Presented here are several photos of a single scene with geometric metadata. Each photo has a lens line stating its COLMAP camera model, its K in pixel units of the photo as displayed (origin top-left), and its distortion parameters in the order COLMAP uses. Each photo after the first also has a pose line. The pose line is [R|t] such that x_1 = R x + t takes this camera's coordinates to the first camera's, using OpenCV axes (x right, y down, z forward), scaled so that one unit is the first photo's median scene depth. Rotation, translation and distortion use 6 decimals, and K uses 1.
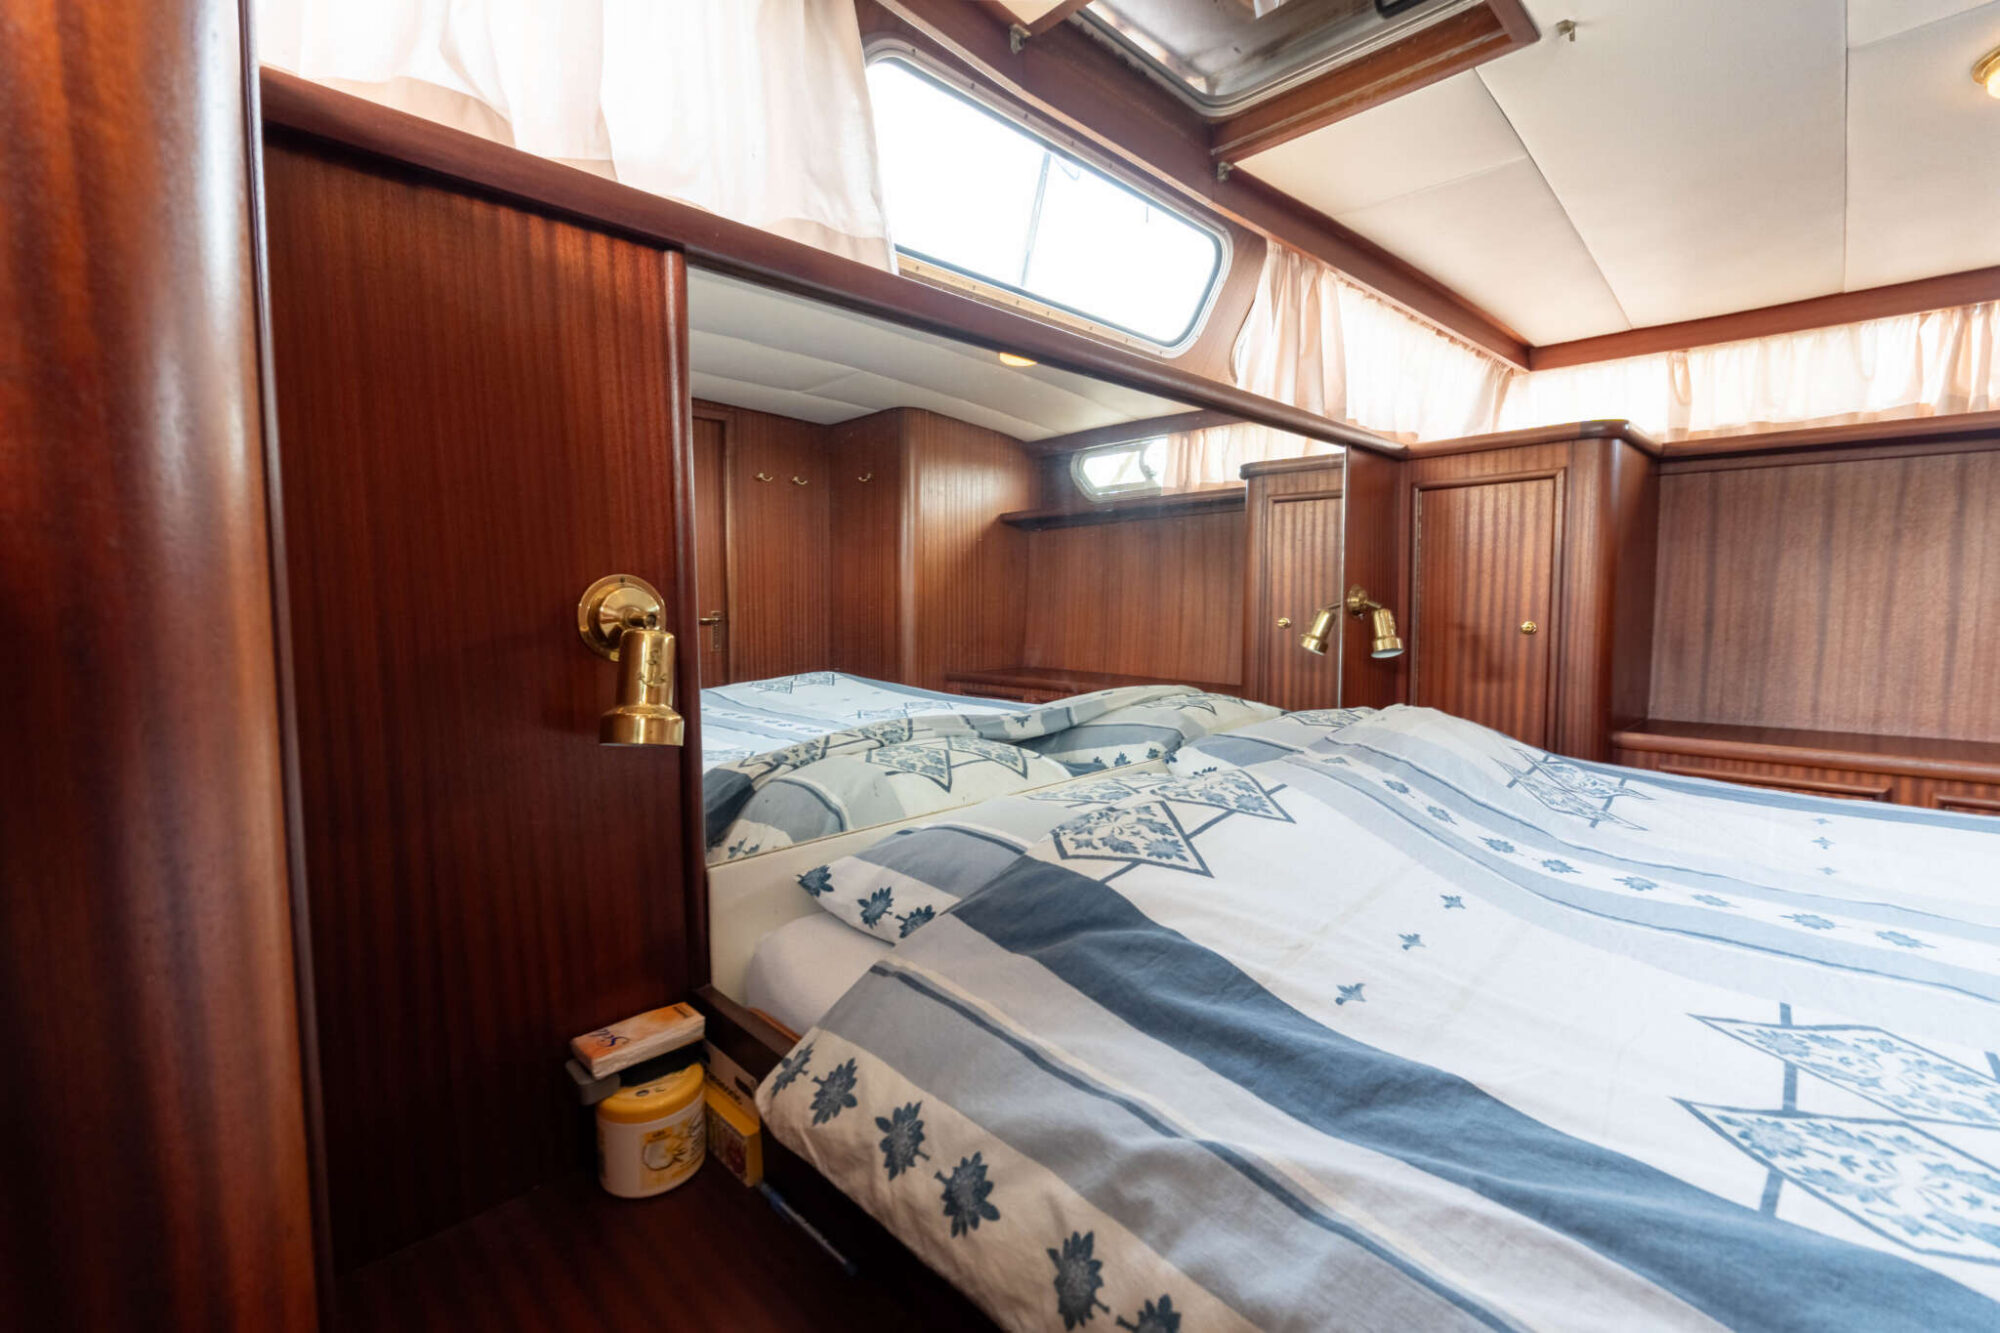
lens RADIAL K [[838.8, 0, 1005.1], [0, 838.8, 662.8], [0, 0, 1]] dist [-0.004862, -0.000521]
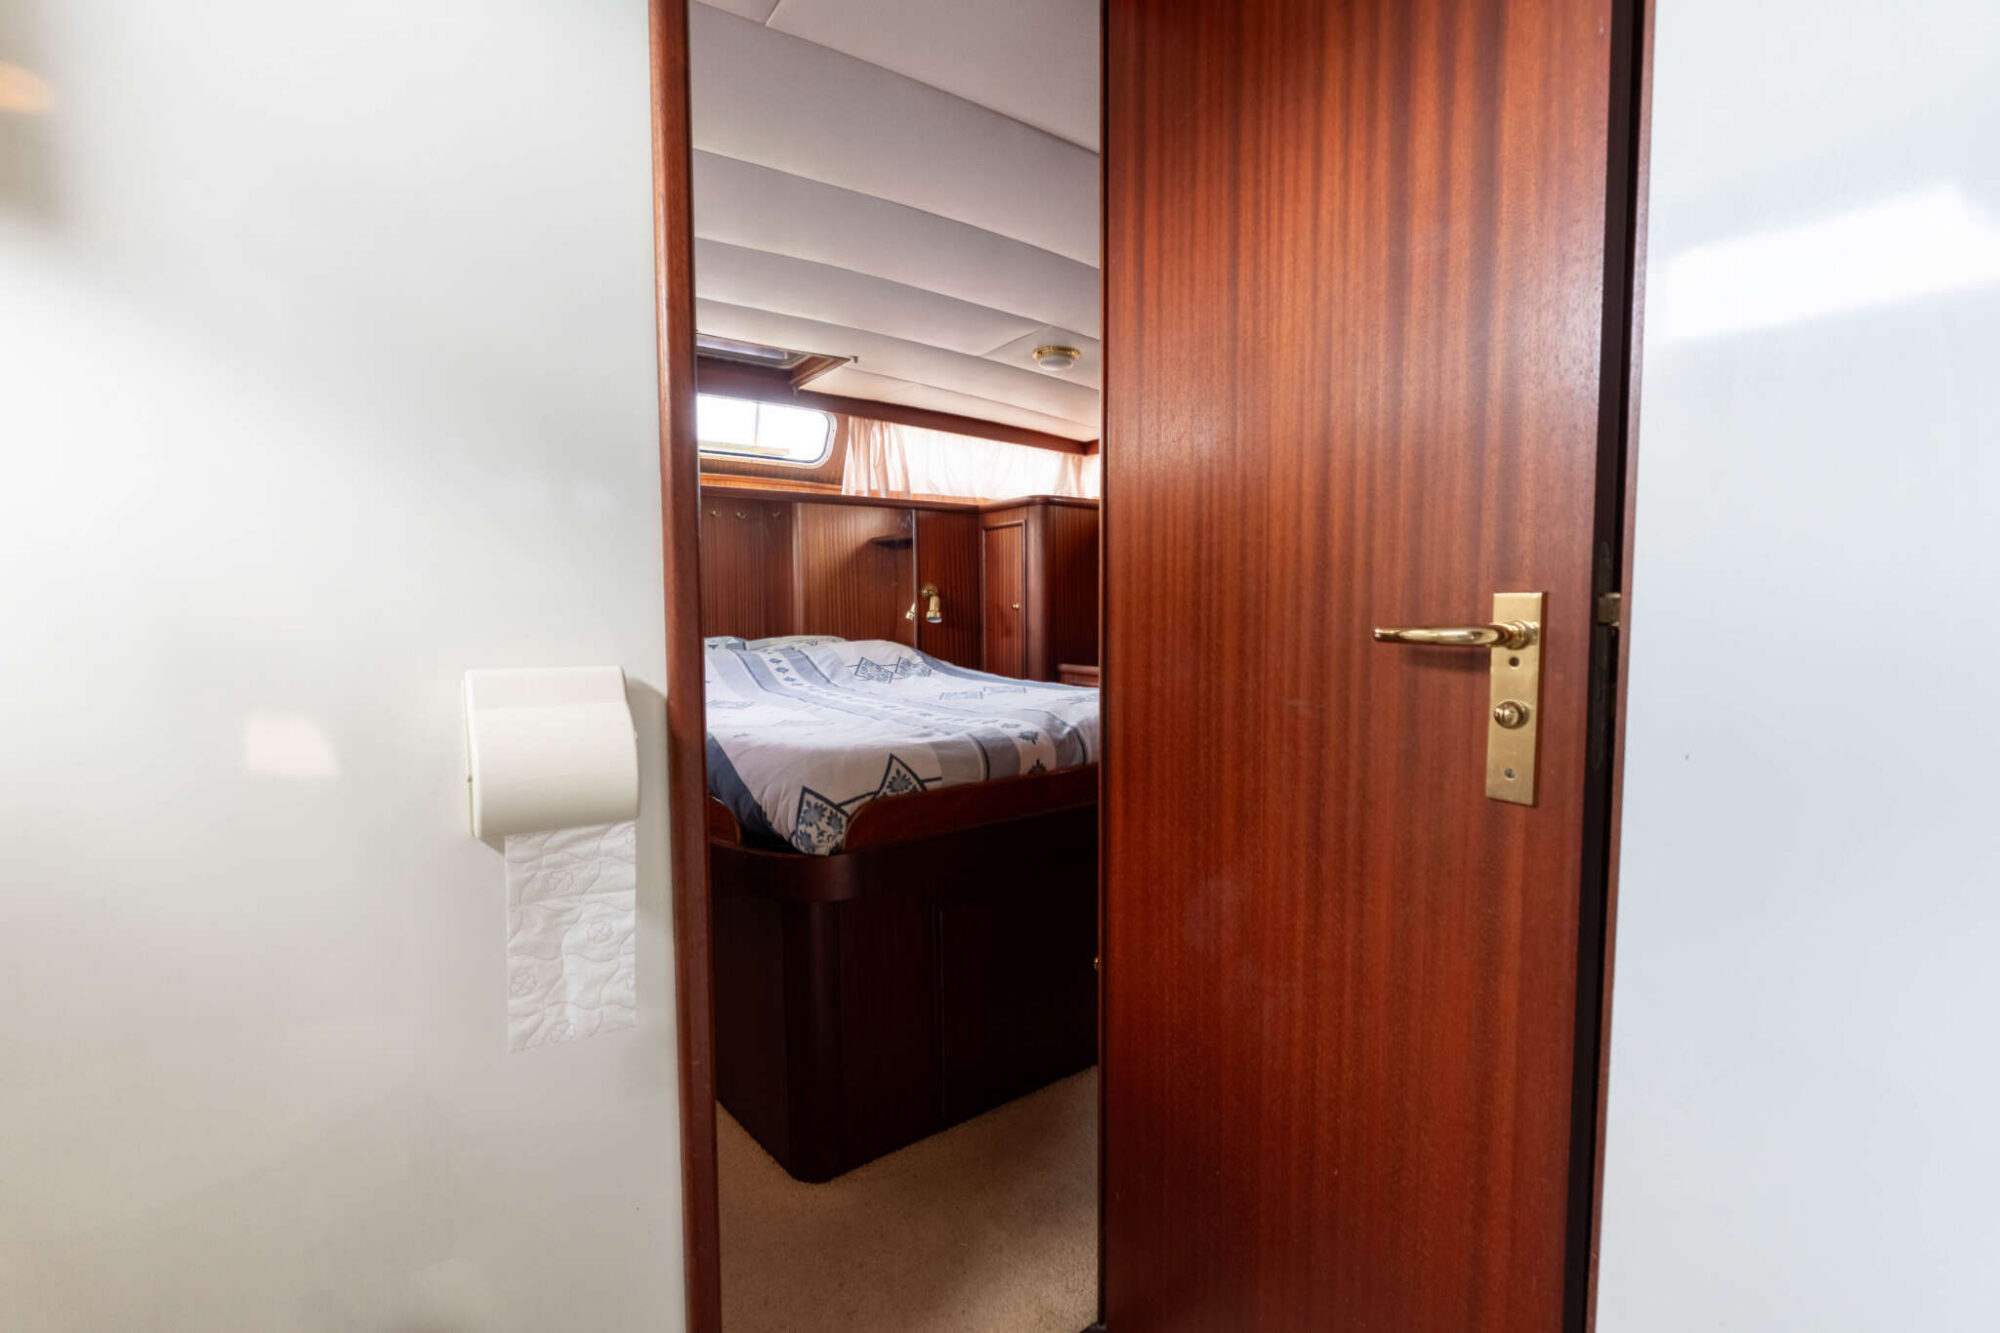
lens RADIAL K [[838.8, 0, 1002.4], [0, 838.8, 664.9], [0, 0, 1]] dist [-0.004862, -0.000521]
pose [[0.986884, 0.013158, -0.160893, 1.124688], [-0.013535, 0.999908, -0.001247, 0.110189], [0.160862, 0.003408, 0.986971, -1.029664]]
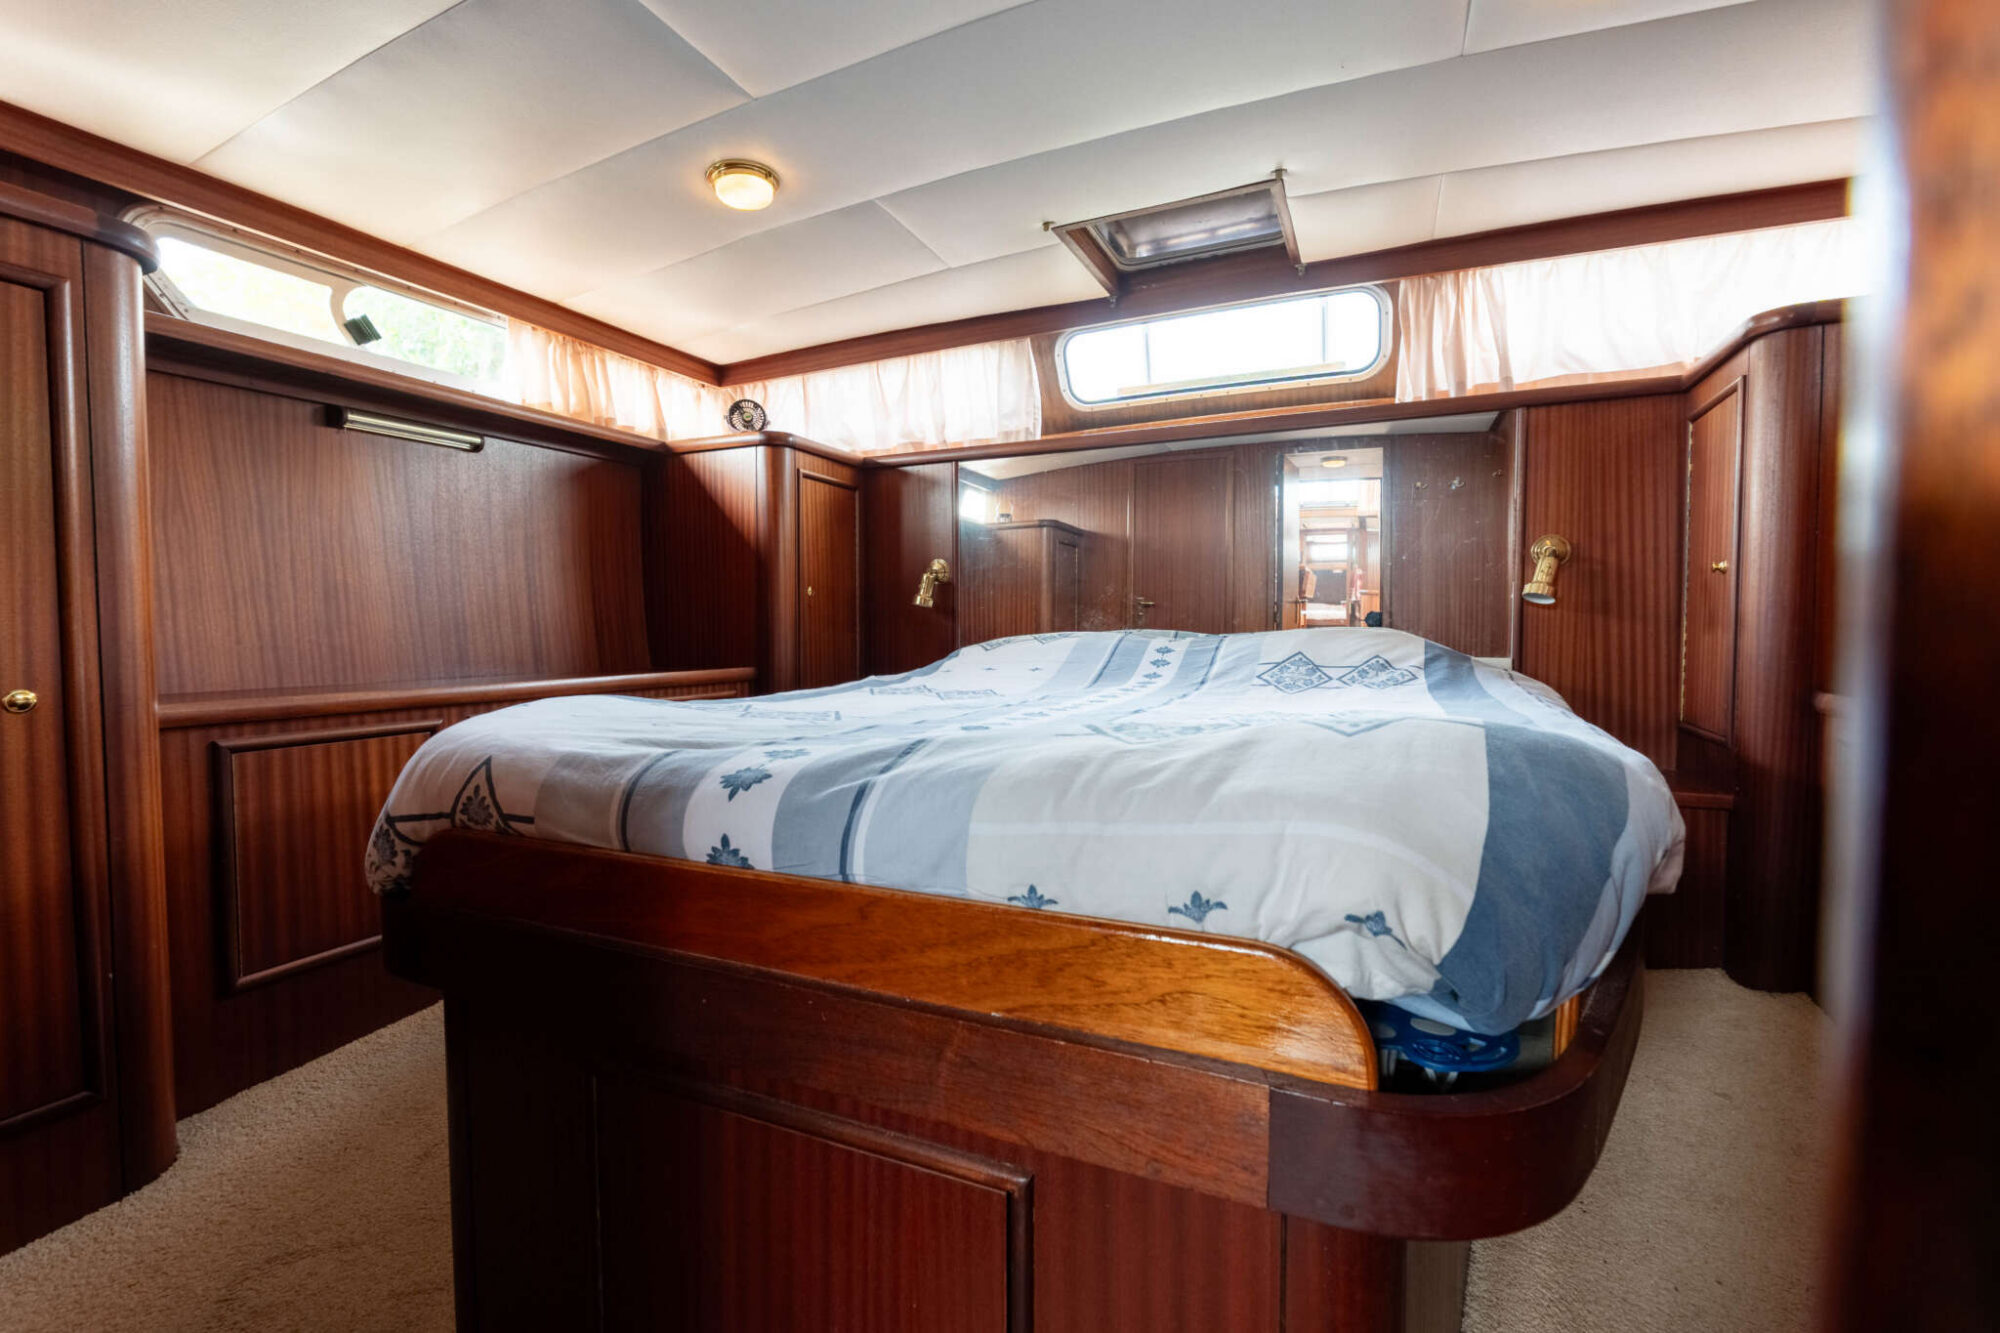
lens RADIAL K [[838.8, 0, 996.4], [0, 838.8, 663.6], [0, 0, 1]] dist [-0.004862, -0.000521]
pose [[0.344134, 0.053080, -0.937419, 1.489216], [-0.071203, 0.997001, 0.030314, 0.106657], [0.936217, 0.056315, 0.346881, 0.006222]]
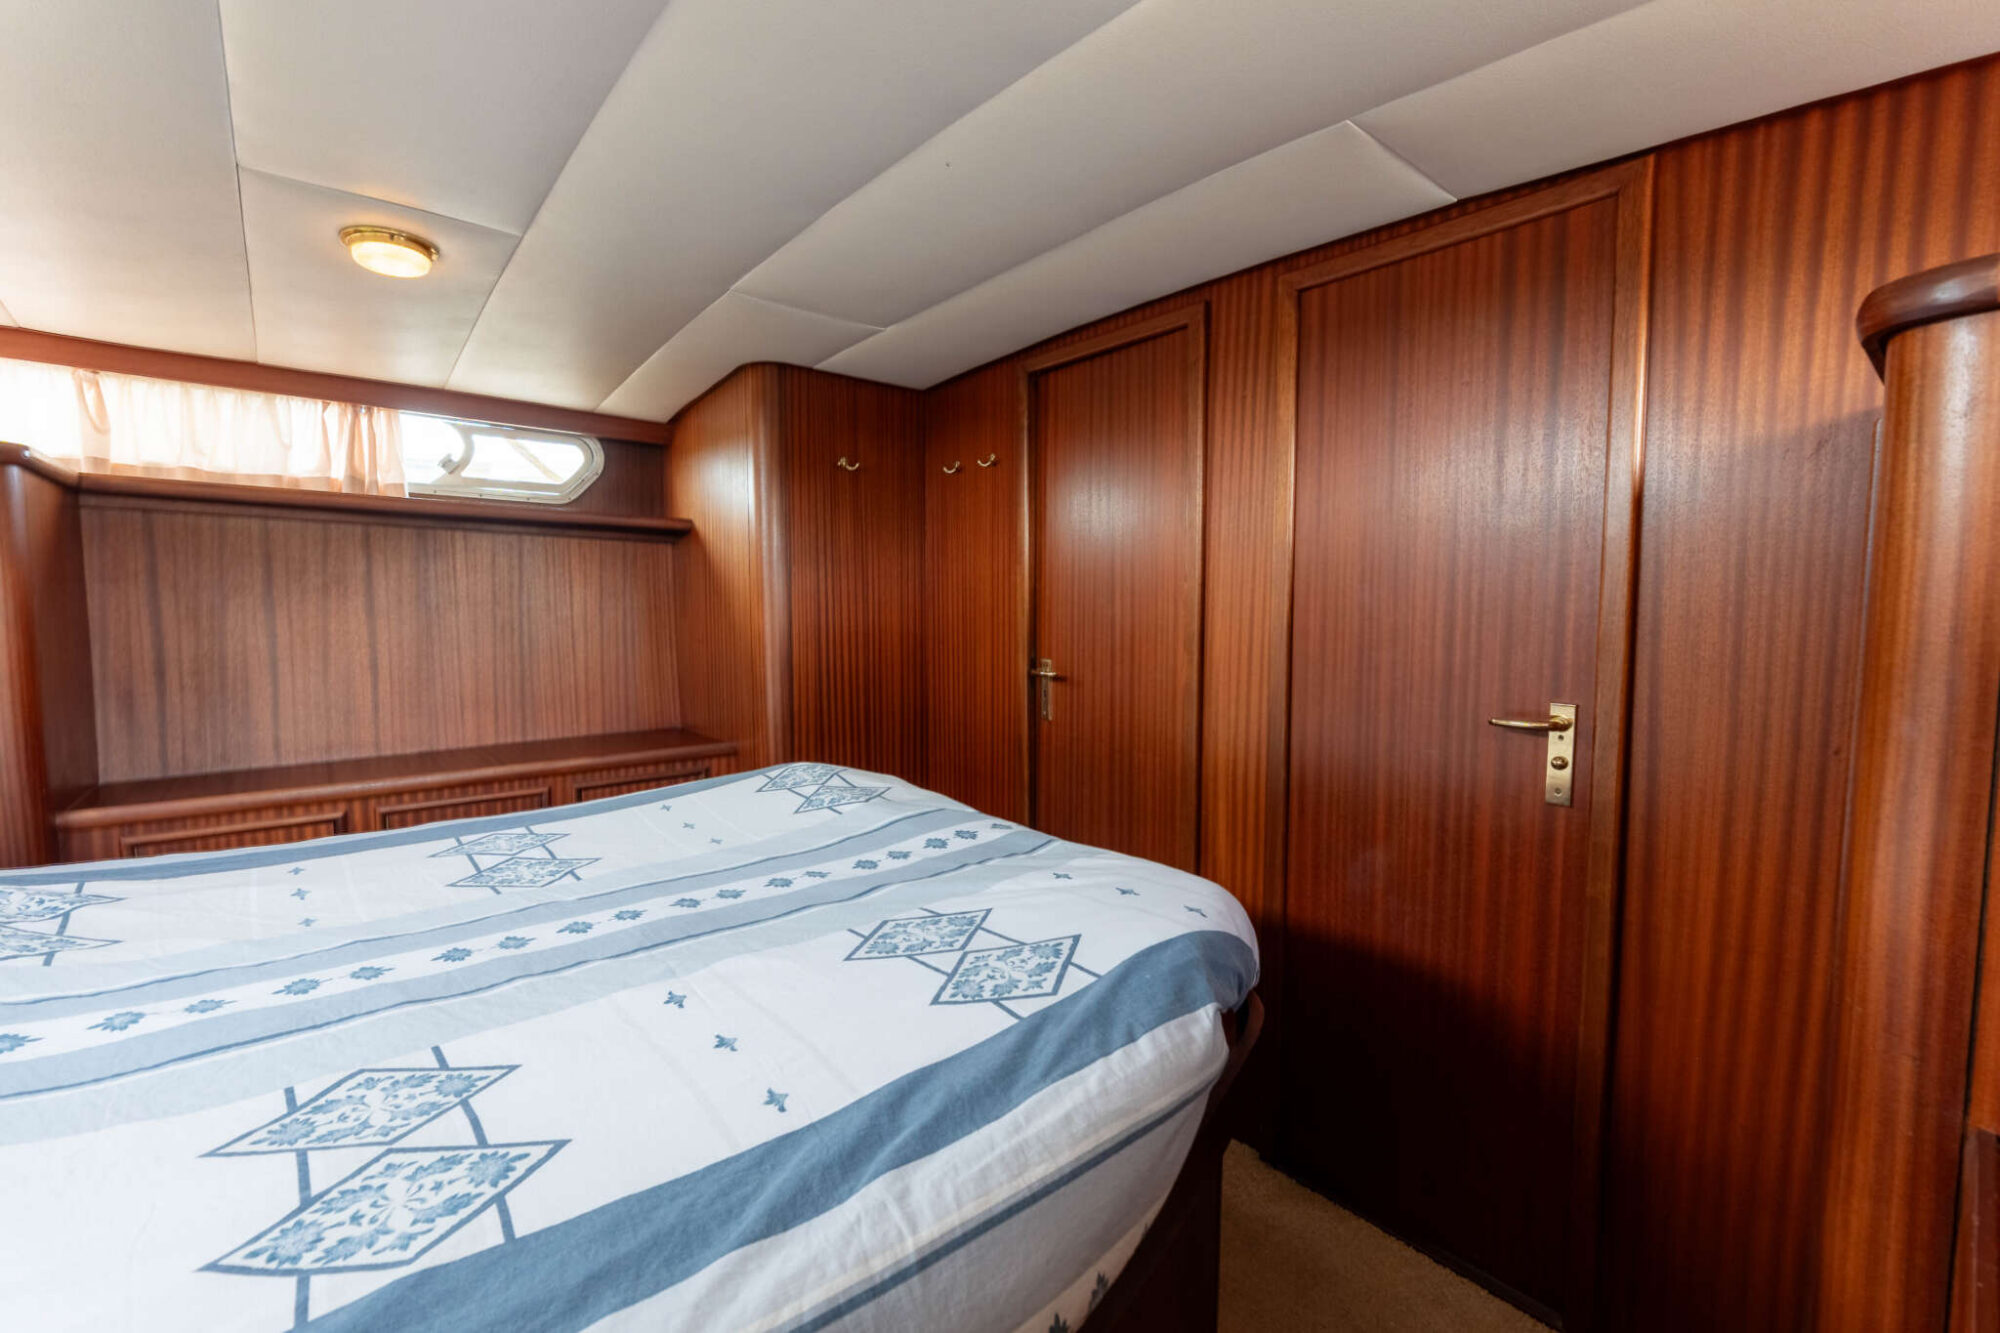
lens RADIAL K [[838.8, 0, 993.4], [0, 838.8, 668.7], [0, 0, 1]] dist [-0.004862, -0.000521]
pose [[0.084118, -0.067301, 0.994180, -0.019237], [0.066983, 0.995842, 0.061746, -0.064893], [-0.994202, 0.061399, 0.088276, -0.024295]]
